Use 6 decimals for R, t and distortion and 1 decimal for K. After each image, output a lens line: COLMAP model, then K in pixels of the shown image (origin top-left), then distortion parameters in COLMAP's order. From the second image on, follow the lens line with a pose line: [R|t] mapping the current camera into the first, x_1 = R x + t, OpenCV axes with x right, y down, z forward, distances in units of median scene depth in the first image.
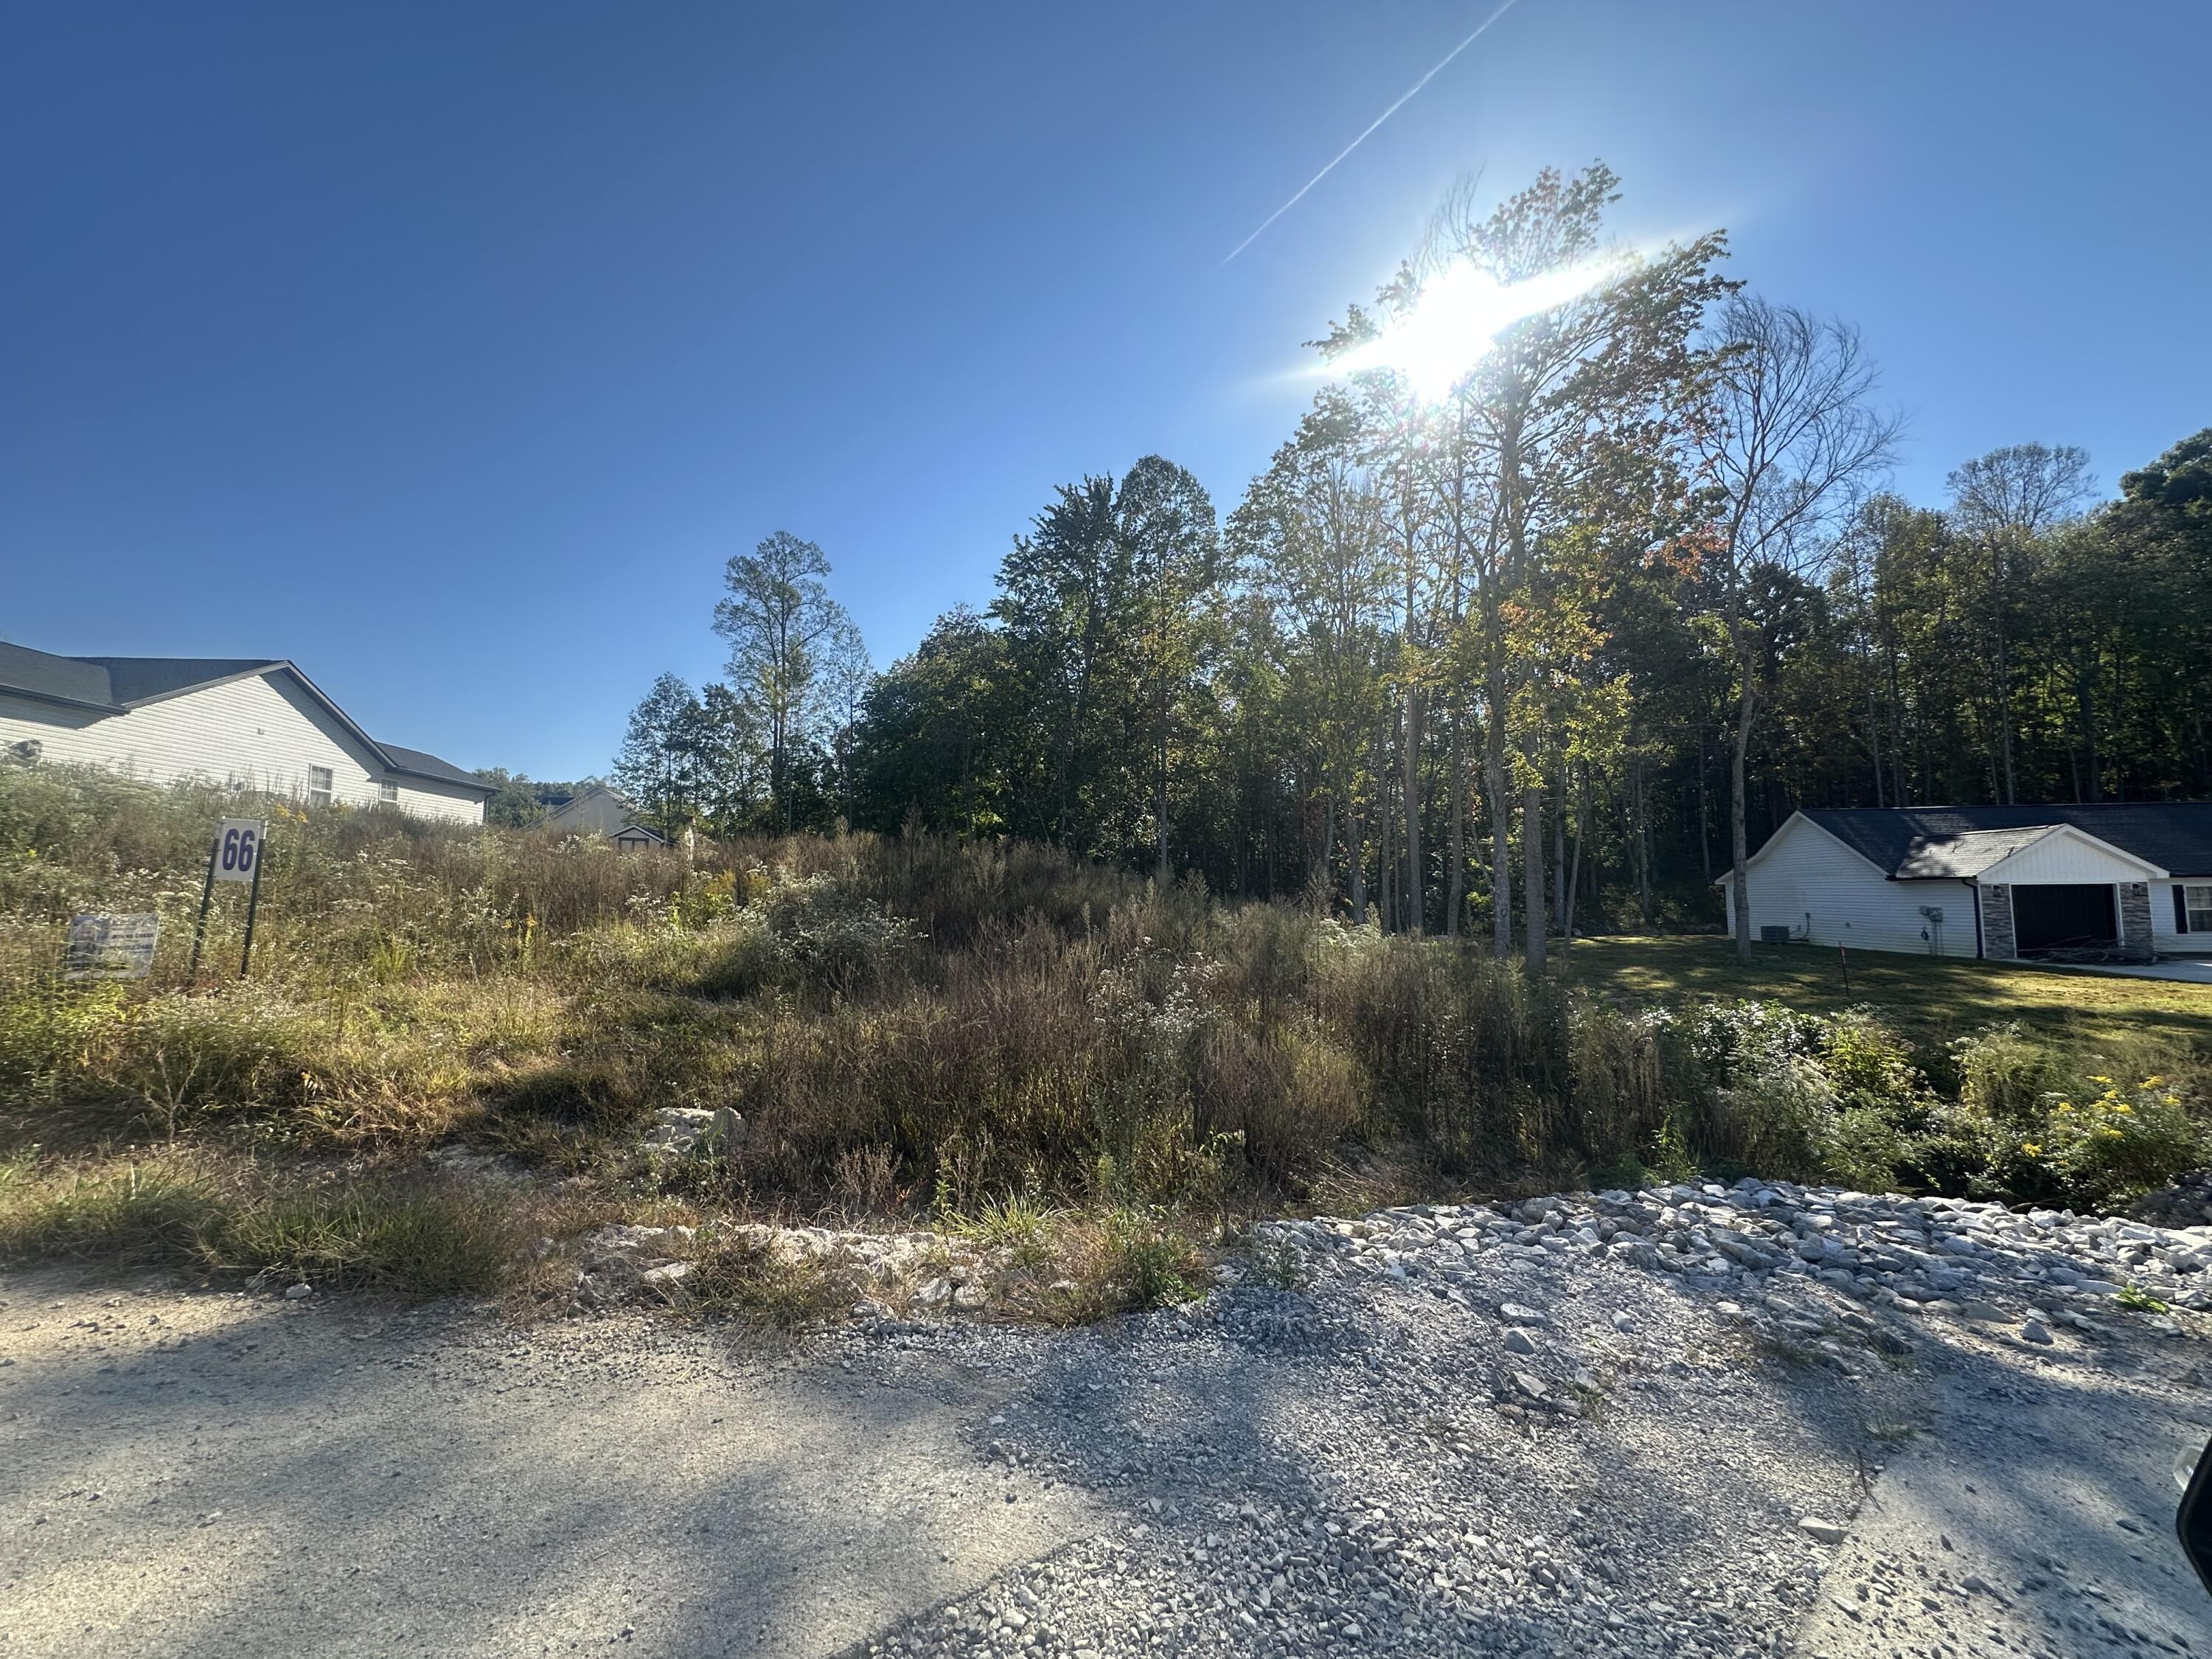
lens RADIAL K [[887.5, 0, 1101.2], [0, 887.5, 808.2], [0, 0, 1]] dist [0.006518, 0.000327]
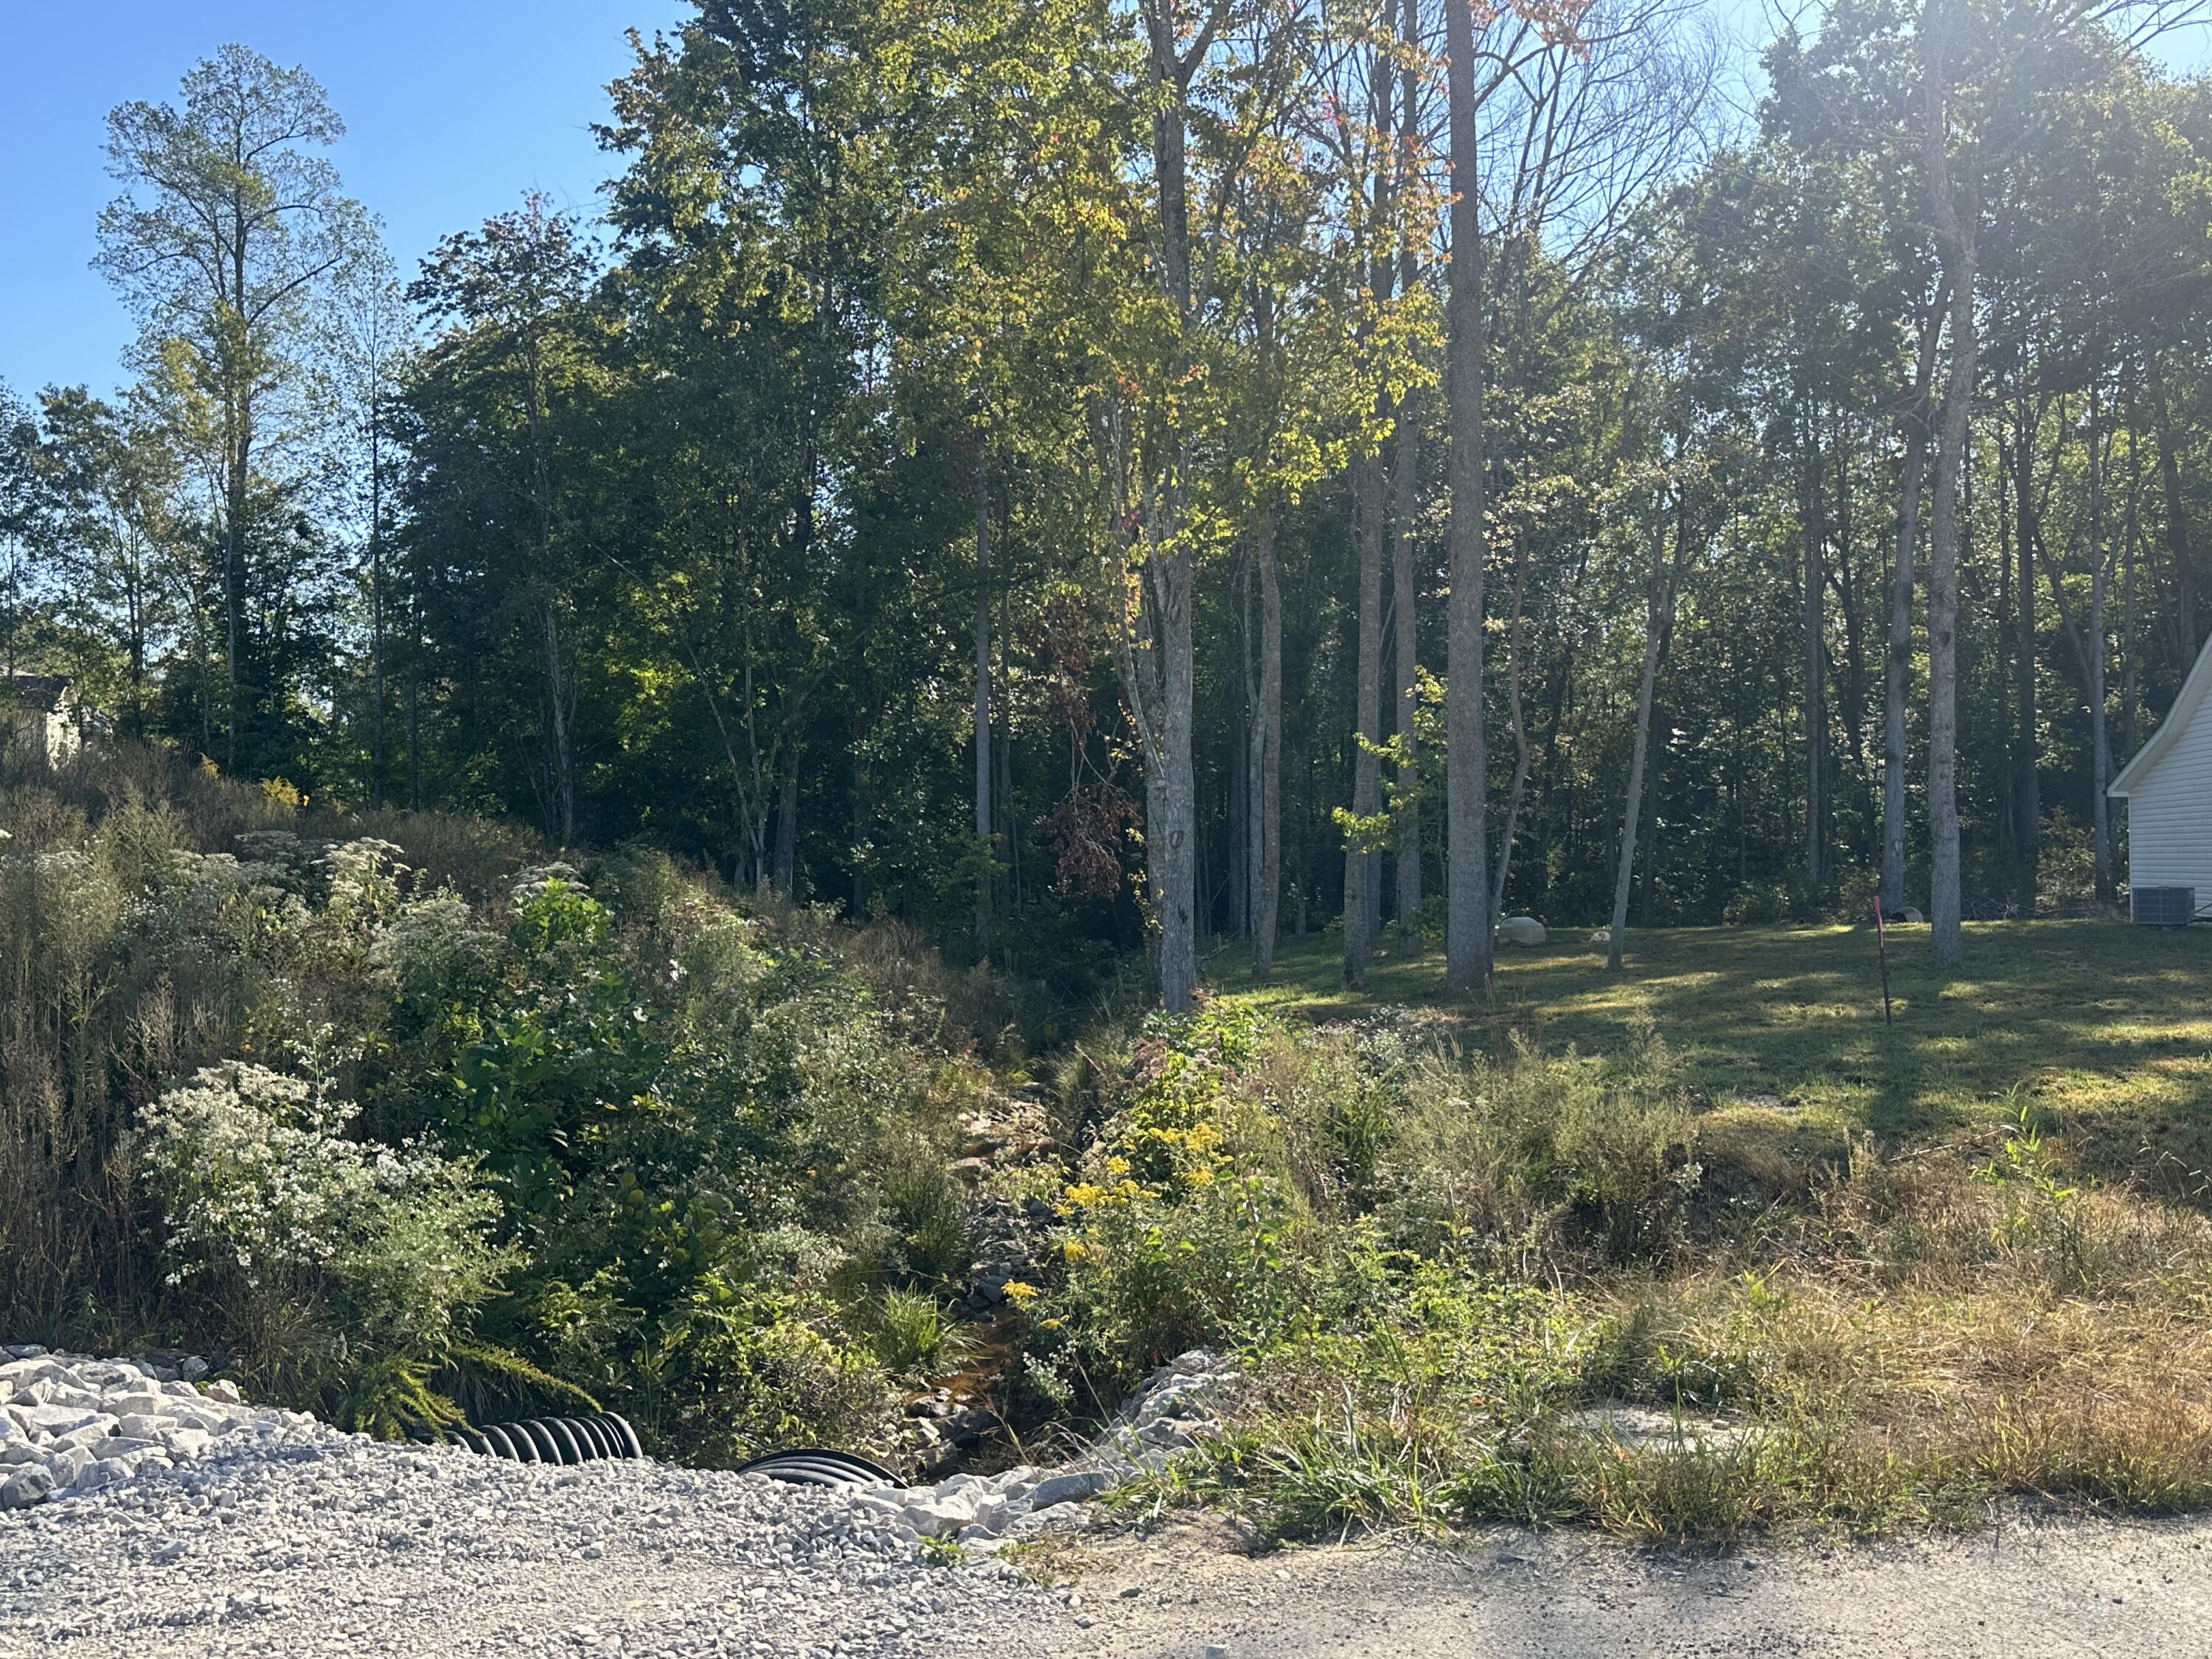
lens RADIAL K [[1947.5, 0, 1112.3], [0, 1947.5, 824.6], [0, 0, 1]] dist [0.067511, -0.087153]
pose [[0.997464, -0.004494, -0.071024, 0.183948], [0.010024, 0.996926, 0.077703, 0.012580], [0.070457, -0.078218, 0.994443, 0.004588]]
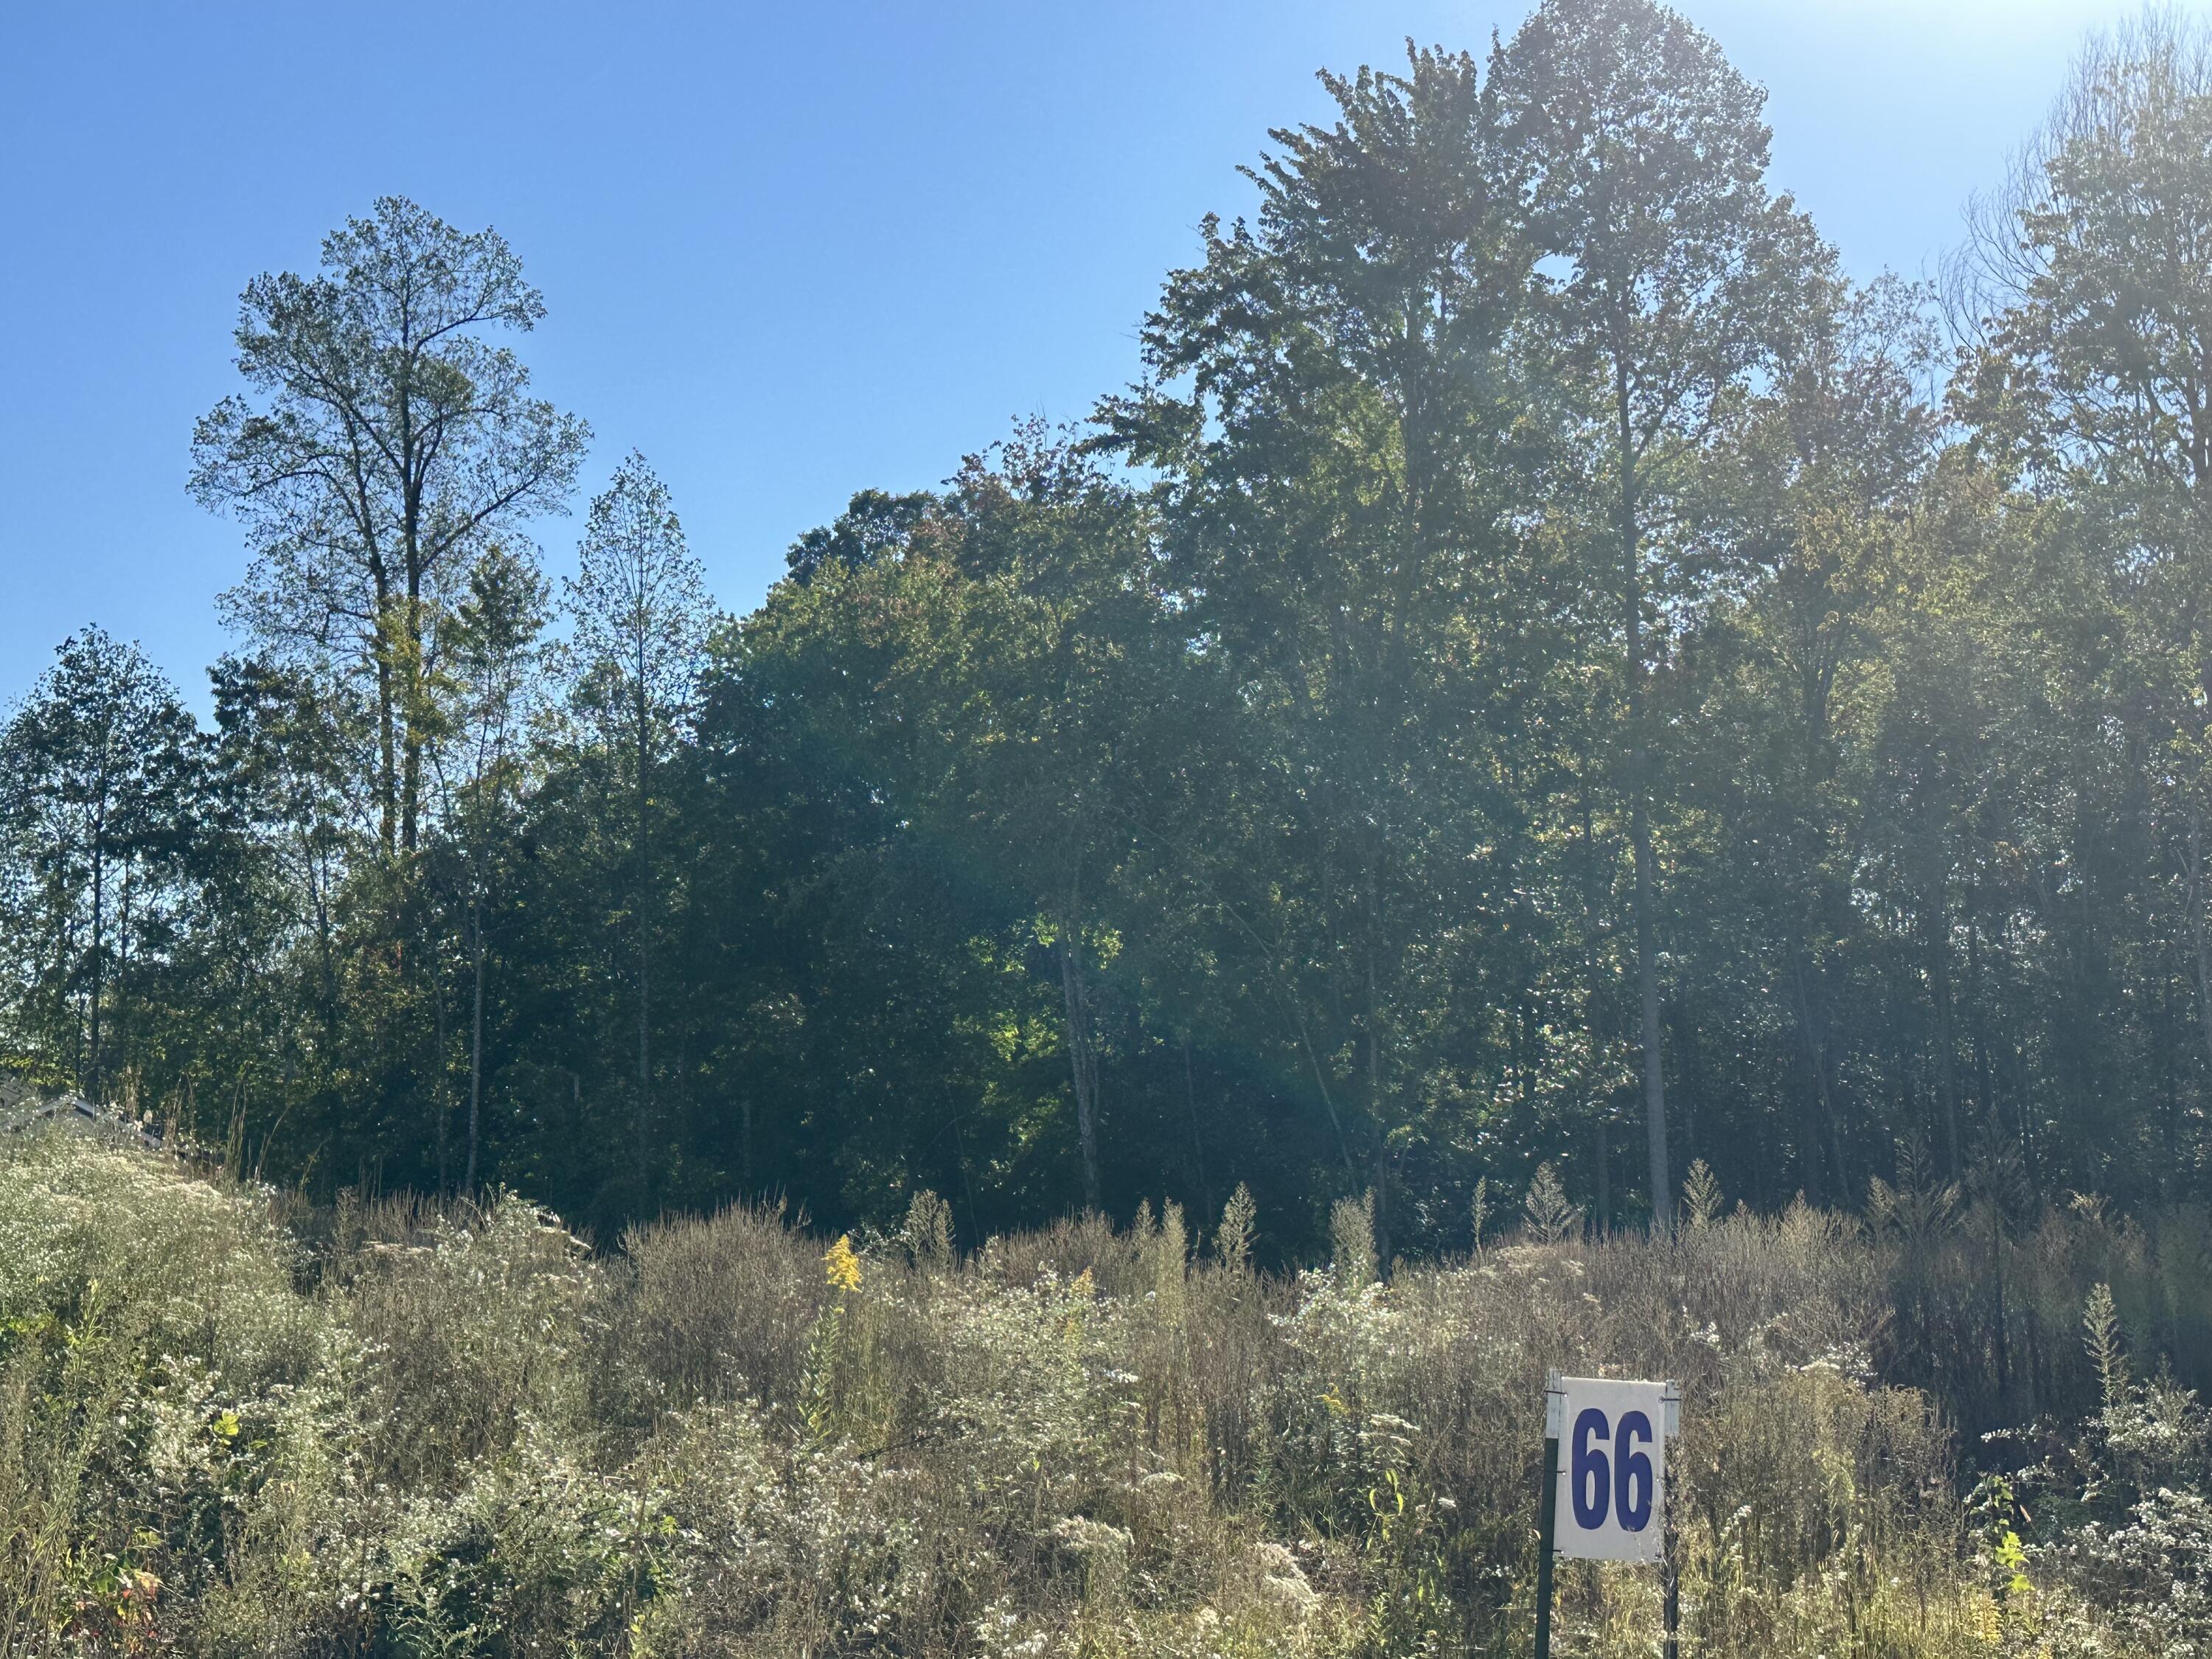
lens RADIAL K [[2650.9, 0, 1104.8], [0, 2650.9, 814.5], [0, 0, 1]] dist [0.073496, 0.000000]
pose [[0.999391, -0.018819, 0.029386, -0.146824], [0.020455, 0.998198, -0.056404, -0.018894], [-0.028271, 0.056971, 0.997975, -0.005736]]
